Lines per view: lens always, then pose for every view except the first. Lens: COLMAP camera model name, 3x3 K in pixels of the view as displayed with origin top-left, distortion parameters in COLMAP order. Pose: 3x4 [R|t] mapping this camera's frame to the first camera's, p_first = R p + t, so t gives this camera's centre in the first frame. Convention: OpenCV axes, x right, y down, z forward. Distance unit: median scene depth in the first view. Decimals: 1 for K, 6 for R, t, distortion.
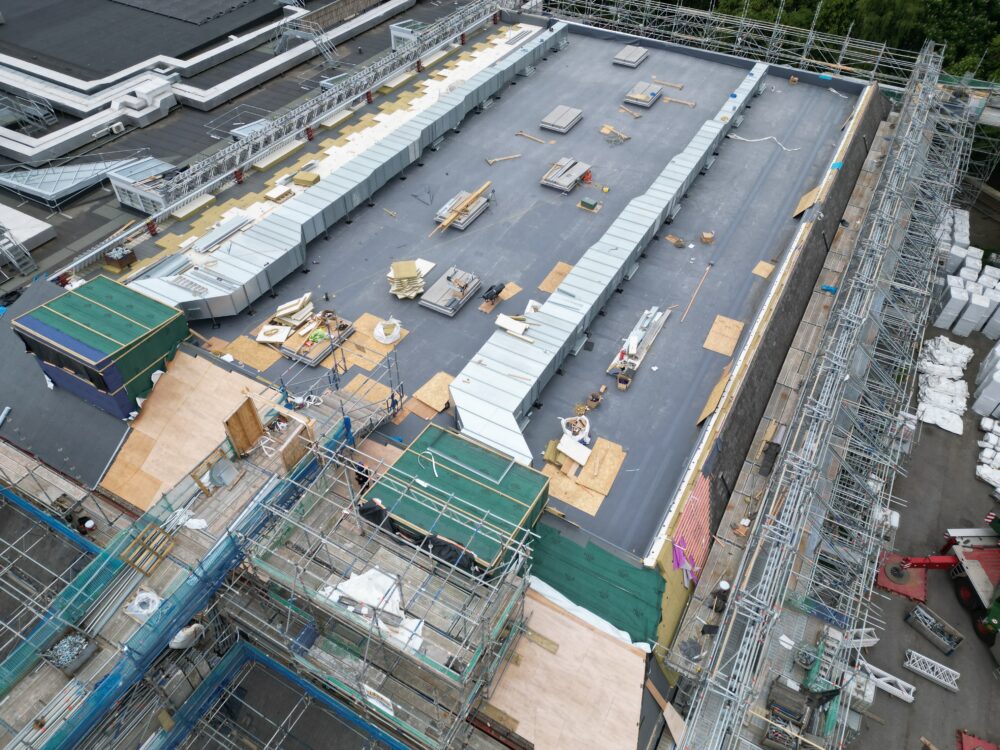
lens RADIAL K [[701.0, 0, 500.0], [0, 701.0, 375.0], [0, 0, 1]] dist [0.062124, -0.053906]
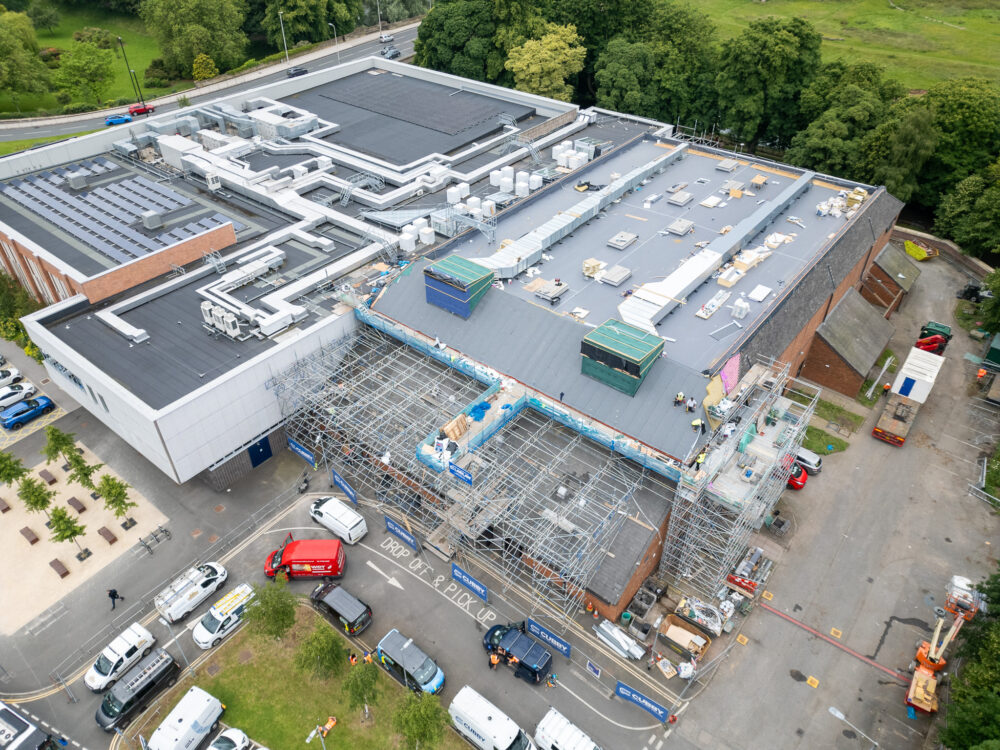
lens RADIAL K [[701.0, 0, 500.0], [0, 701.0, 375.0], [0, 0, 1]] dist [0.062124, -0.053906]
pose [[0.986158, 0.088166, -0.140424, -0.057417], [-0.104597, 0.987928, -0.114275, 0.254974], [0.128654, 0.127381, 0.983475, -0.577285]]
